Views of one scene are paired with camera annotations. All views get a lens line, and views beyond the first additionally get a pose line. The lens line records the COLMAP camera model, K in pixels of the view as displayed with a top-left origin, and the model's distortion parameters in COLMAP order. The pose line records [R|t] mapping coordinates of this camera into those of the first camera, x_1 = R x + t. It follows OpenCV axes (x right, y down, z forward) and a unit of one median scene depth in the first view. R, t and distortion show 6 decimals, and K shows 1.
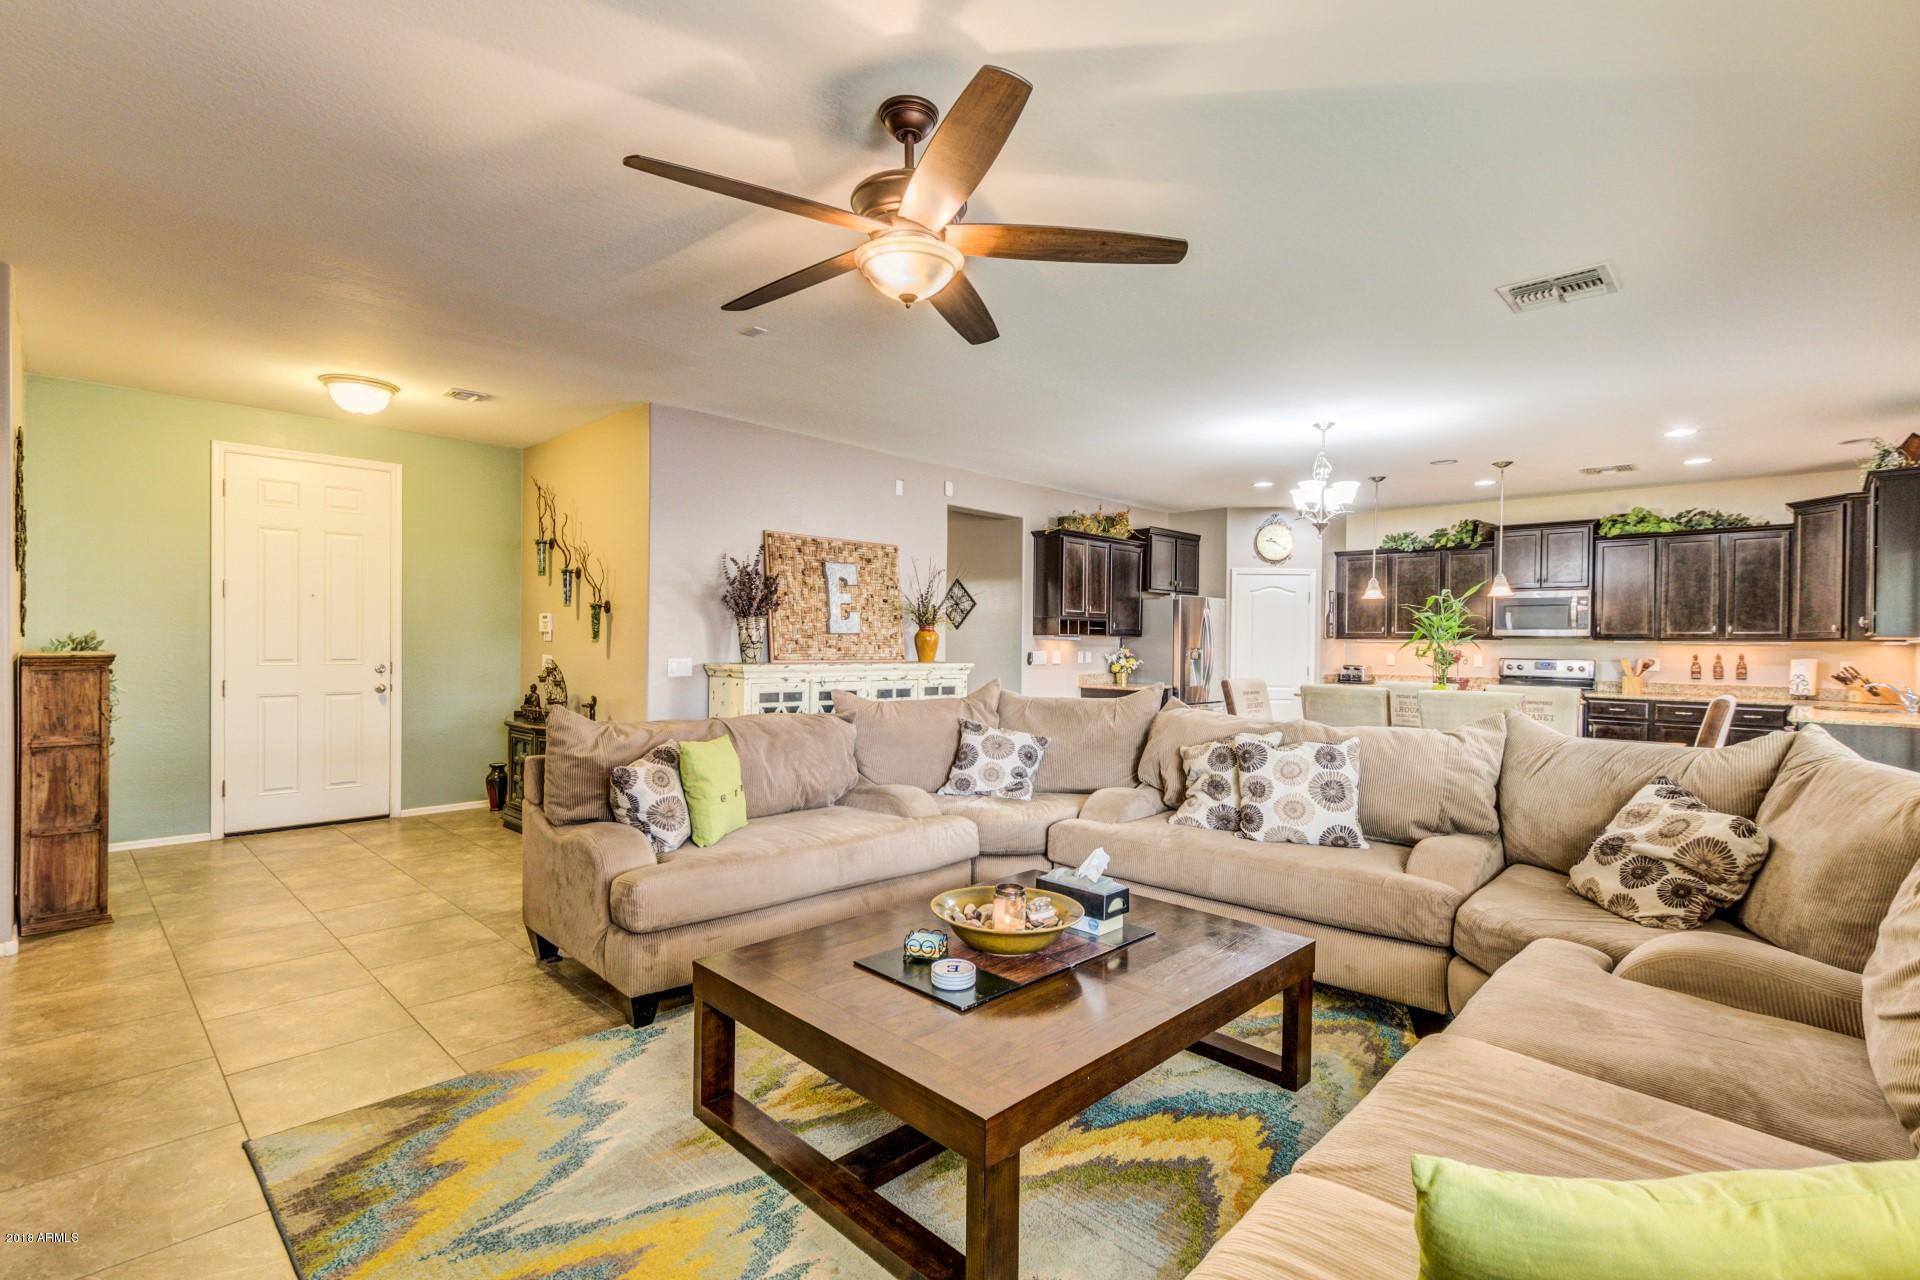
lens RADIAL K [[879.9, 0, 942.9], [0, 879.9, 643.7], [0, 0, 1]] dist [0.014626, -0.005040]
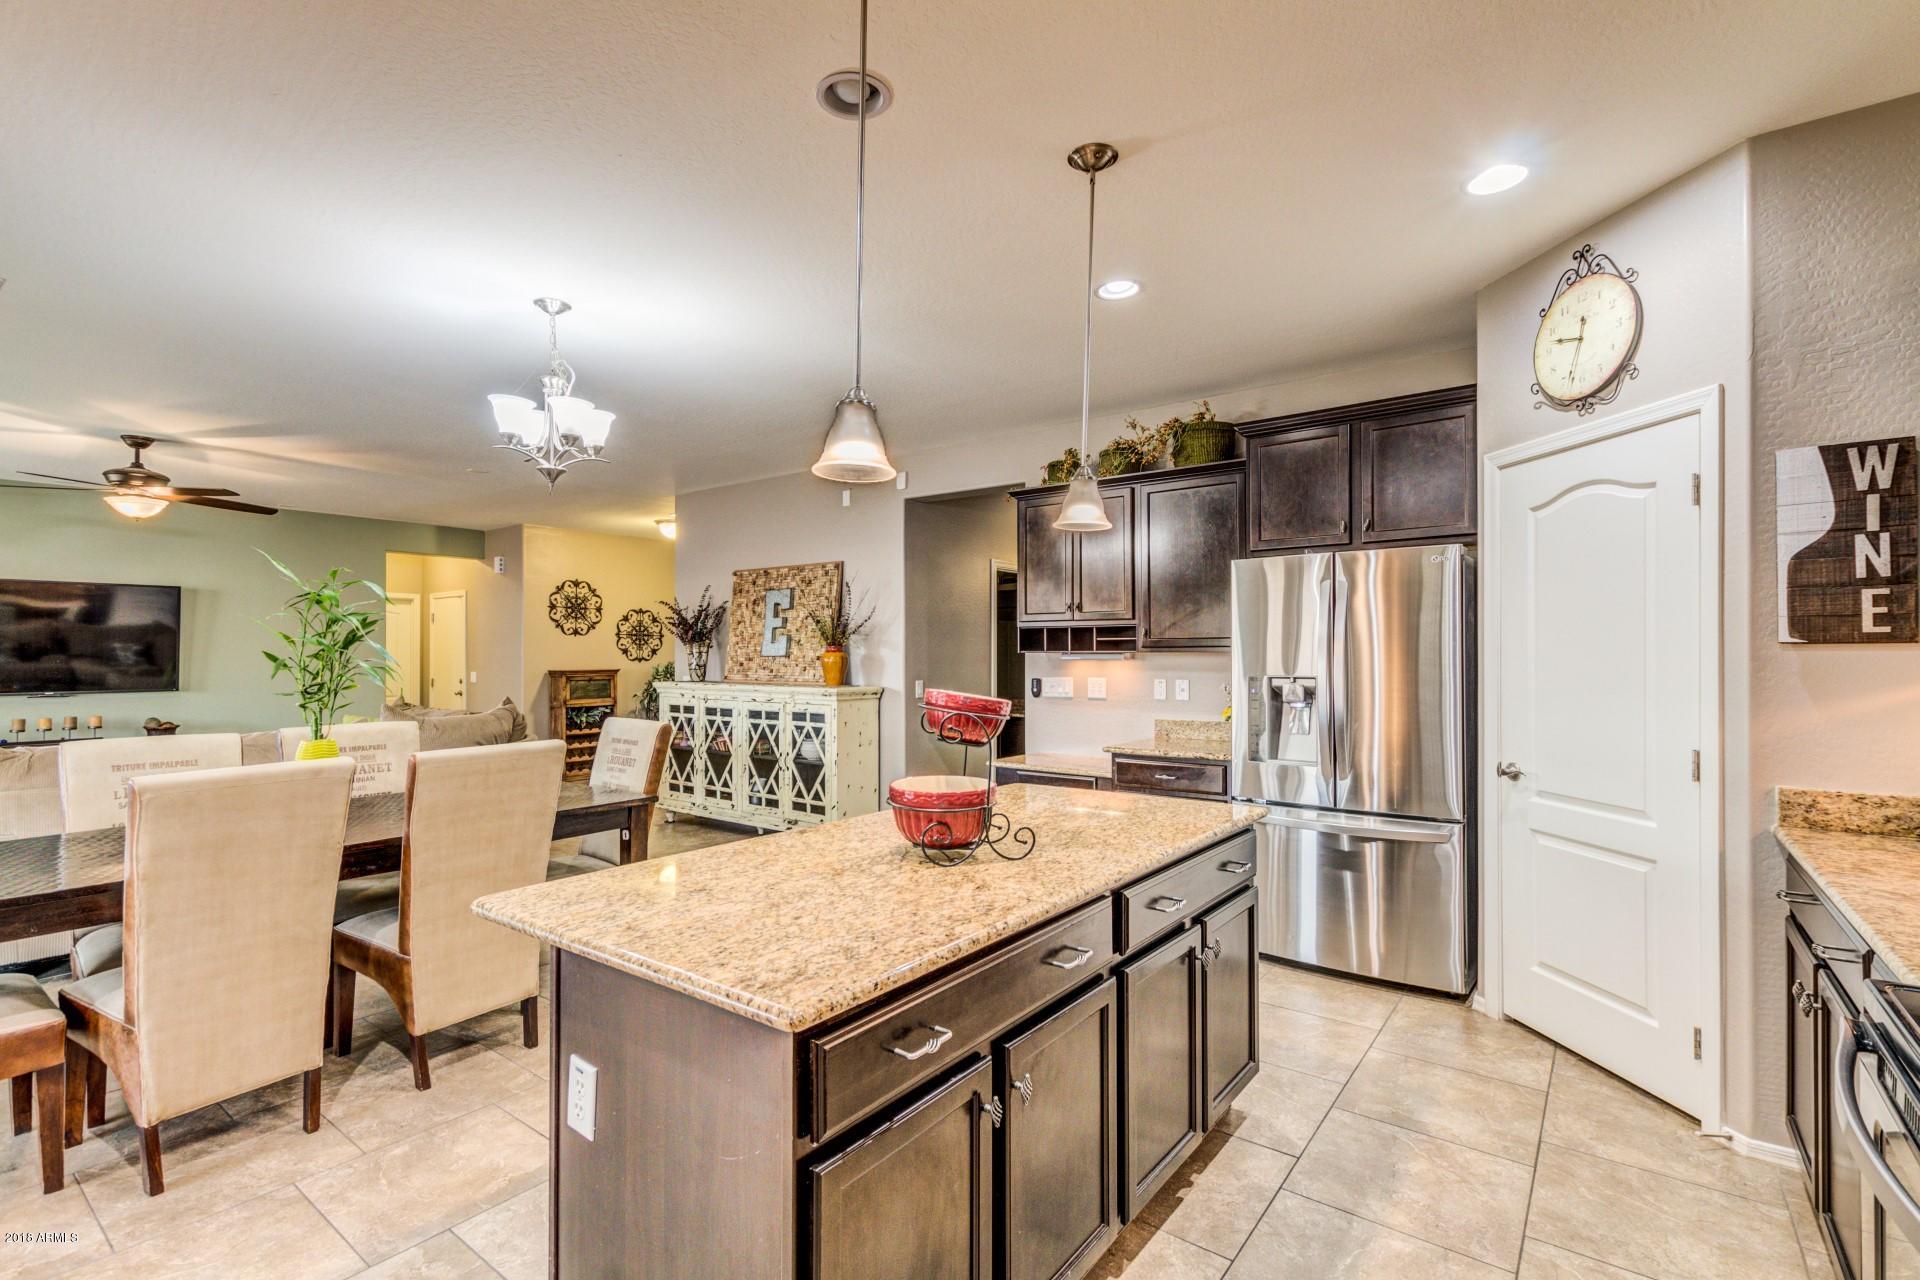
lens RADIAL K [[879.9, 0, 954.5], [0, 879.9, 645.6], [0, 0, 1]] dist [0.014626, -0.005040]
pose [[0.122575, -0.021802, -0.992220, 0.812223], [0.001375, 0.999761, -0.021797, -0.000771], [0.992458, 0.001307, 0.122576, 0.917473]]
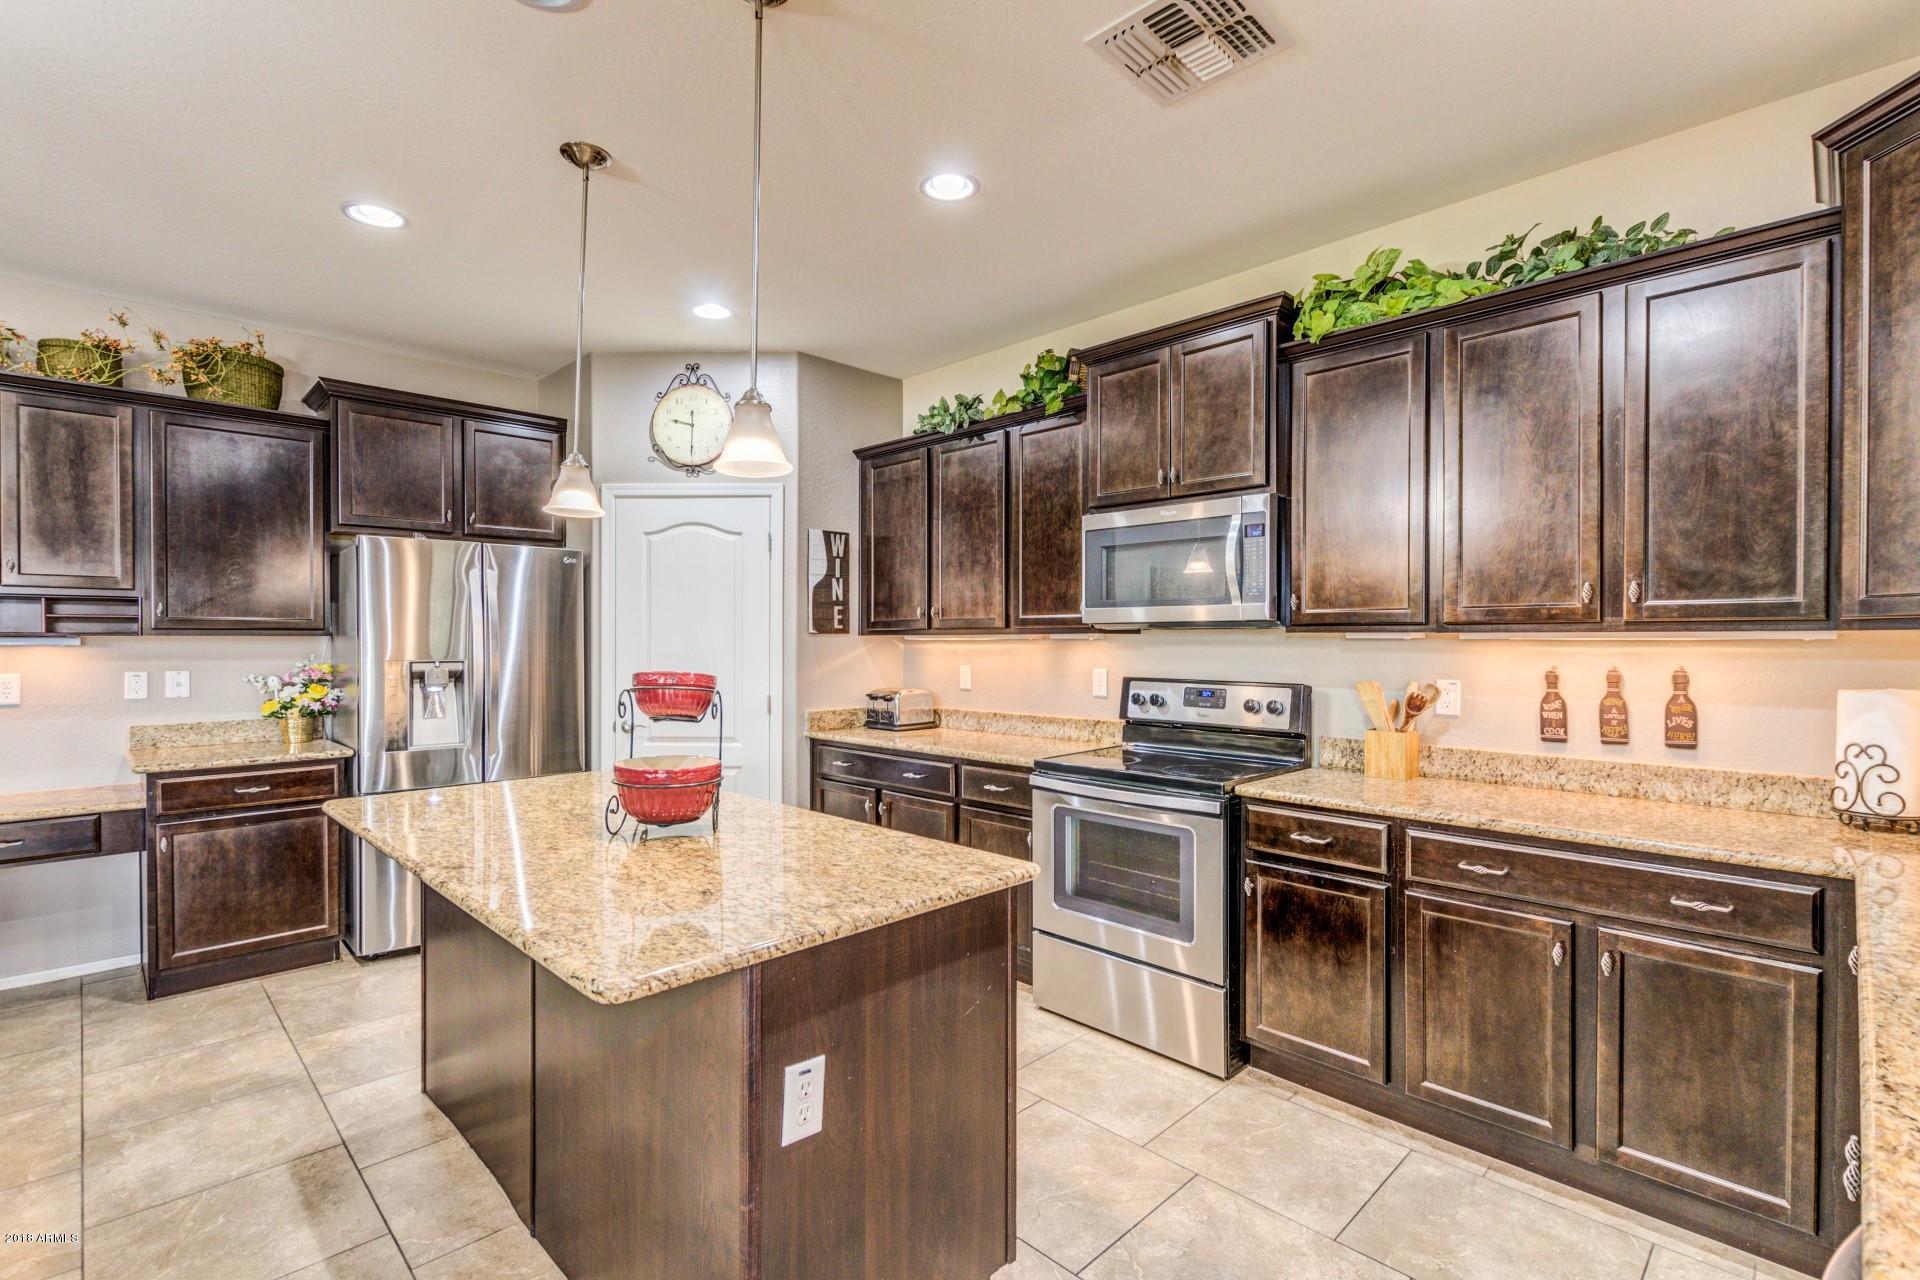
lens RADIAL K [[879.9, 0, 948.0], [0, 879.9, 641.1], [0, 0, 1]] dist [0.014626, -0.005040]
pose [[0.999780, -0.010952, -0.017878, 0.639241], [0.010956, 0.999940, 0.000074, -0.001850], [0.017876, -0.000270, 0.999840, 0.672263]]
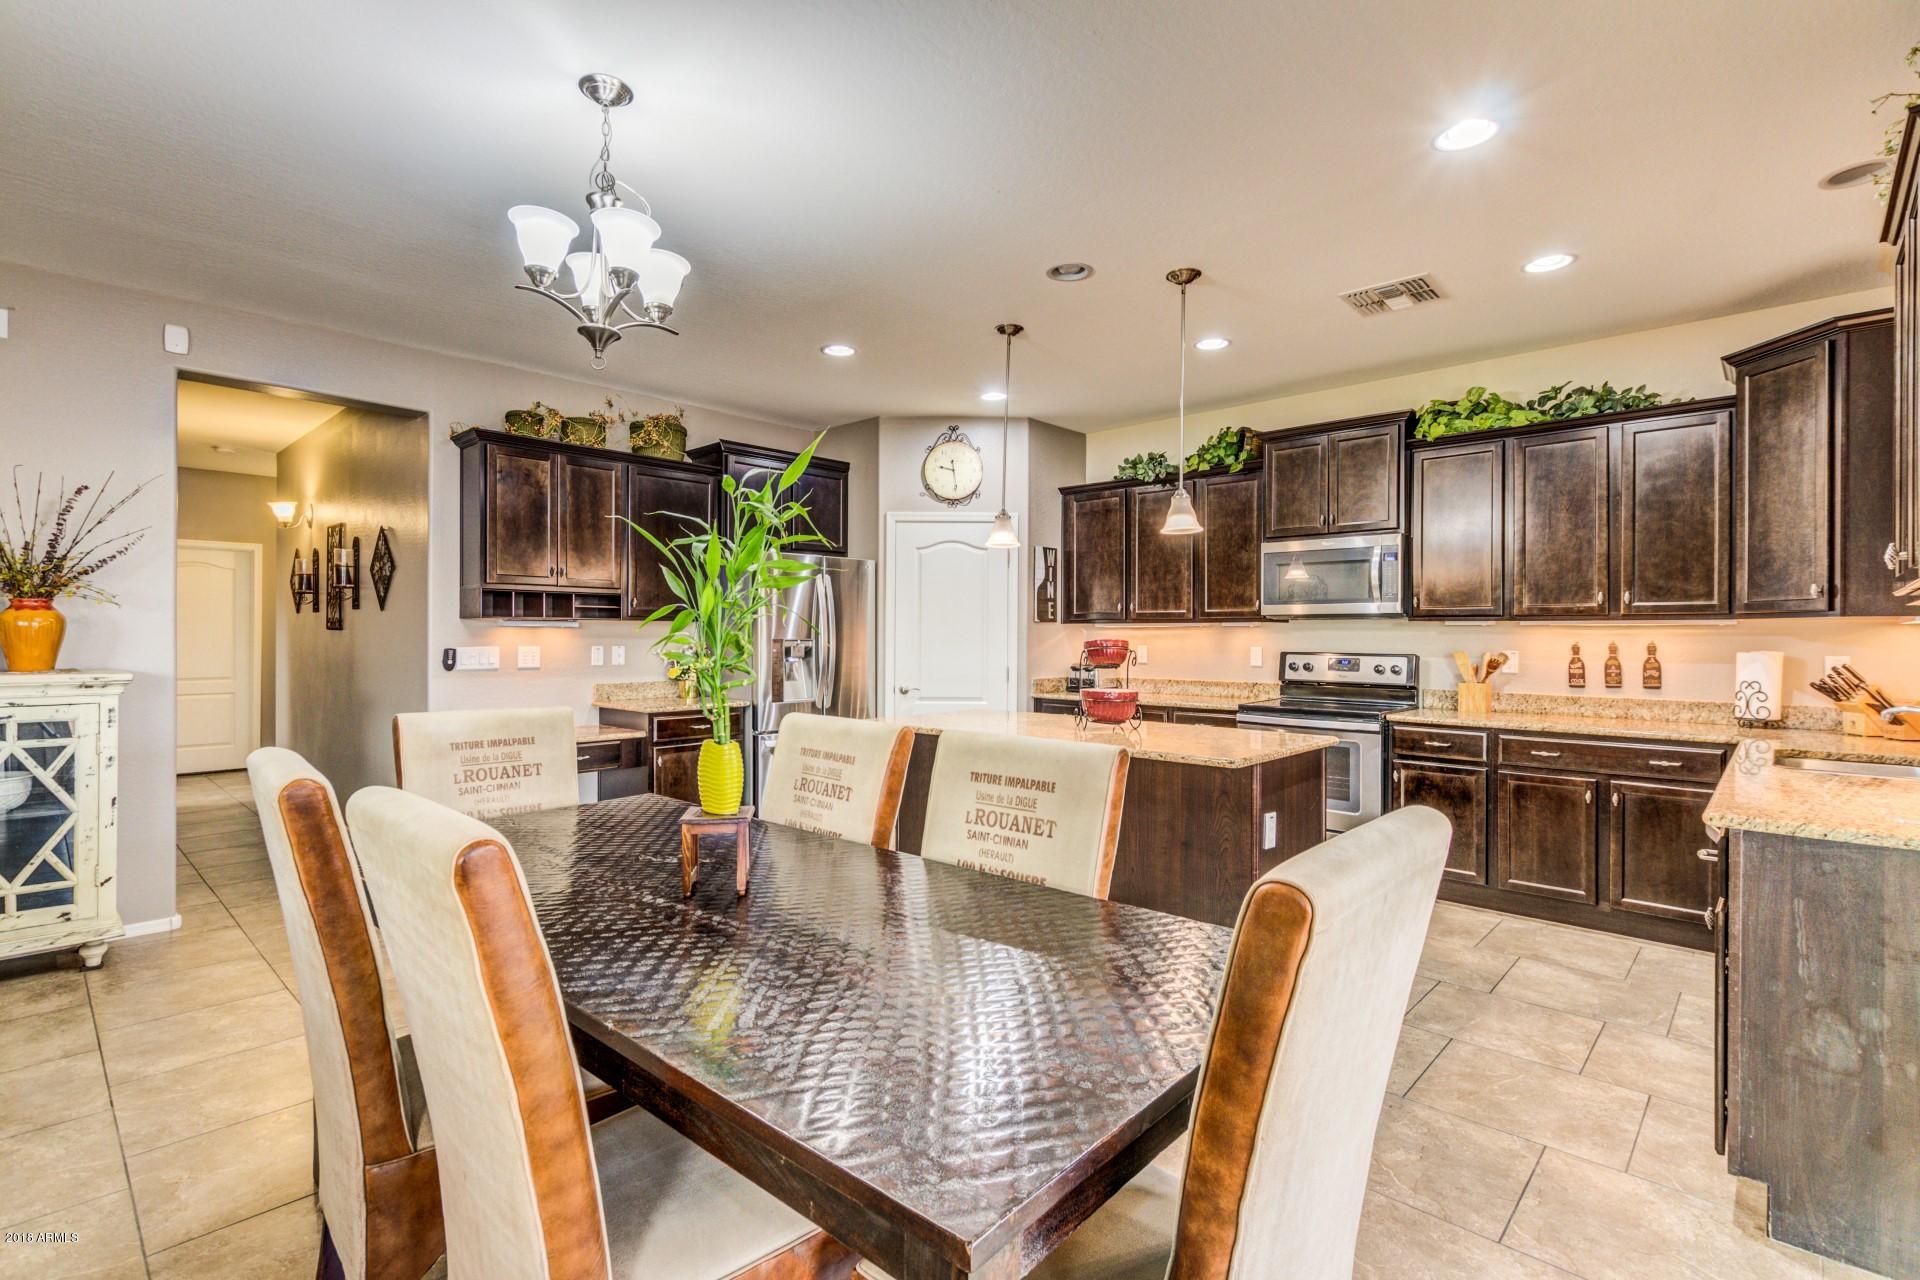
lens RADIAL K [[879.9, 0, 965.4], [0, 879.9, 628.9], [0, 0, 1]] dist [0.014626, -0.005040]
pose [[0.999566, -0.007025, 0.028616, 0.454269], [0.007243, 0.999946, -0.007515, 0.003875], [-0.028561, 0.007719, 0.999562, 0.457064]]
